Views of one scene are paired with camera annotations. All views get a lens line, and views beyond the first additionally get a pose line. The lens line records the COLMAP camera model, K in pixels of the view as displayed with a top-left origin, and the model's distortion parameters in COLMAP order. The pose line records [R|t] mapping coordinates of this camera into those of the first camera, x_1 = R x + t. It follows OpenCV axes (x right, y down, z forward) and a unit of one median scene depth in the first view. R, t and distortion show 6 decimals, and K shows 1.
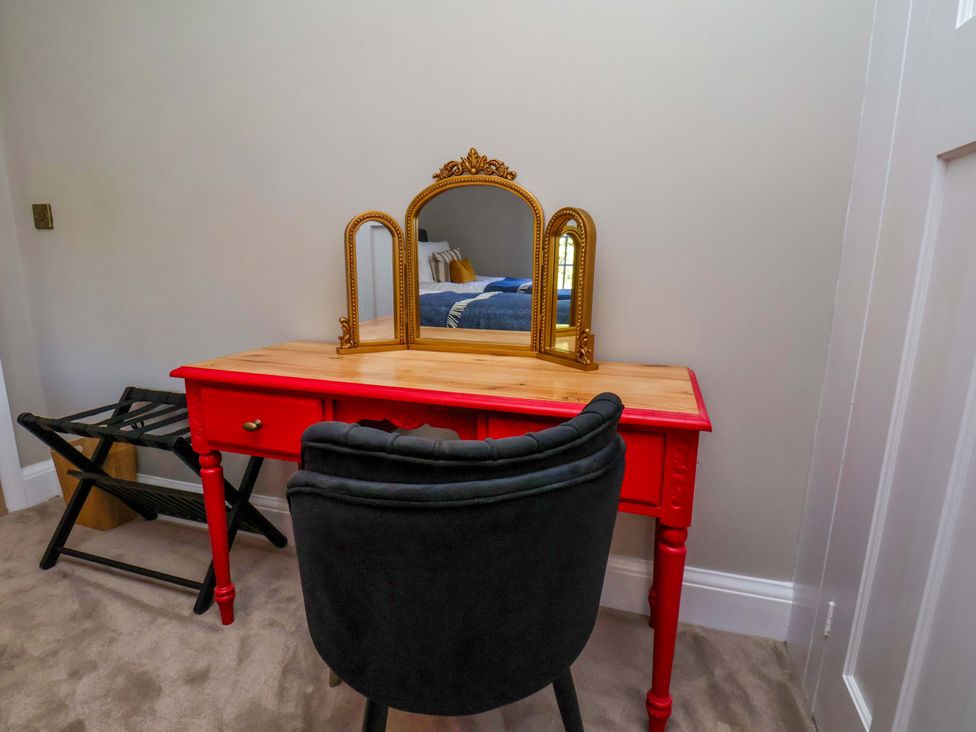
lens RADIAL K [[517.0, 0, 486.8], [0, 517.0, 366.2], [0, 0, 1]] dist [0.001976, -0.012058]
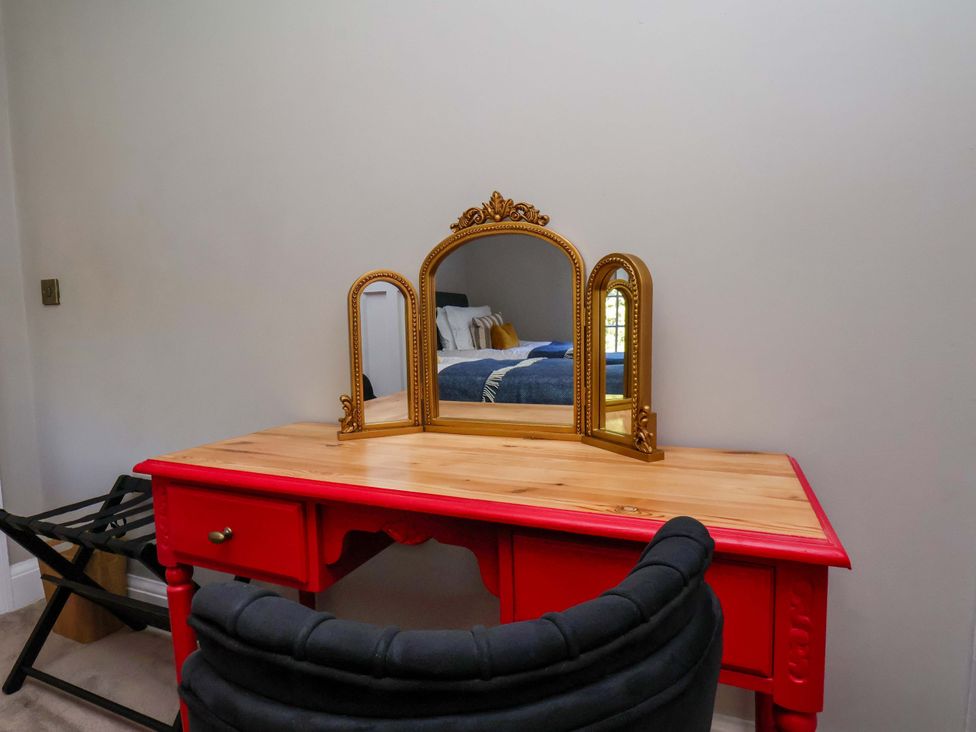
lens RADIAL K [[517.0, 0, 489.2], [0, 517.0, 368.9], [0, 0, 1]] dist [0.001976, -0.012058]
pose [[0.994704, -0.023524, -0.100051, 0.038879], [0.011468, 0.992780, -0.119402, -0.036075], [0.102138, 0.117622, 0.987792, 0.204436]]
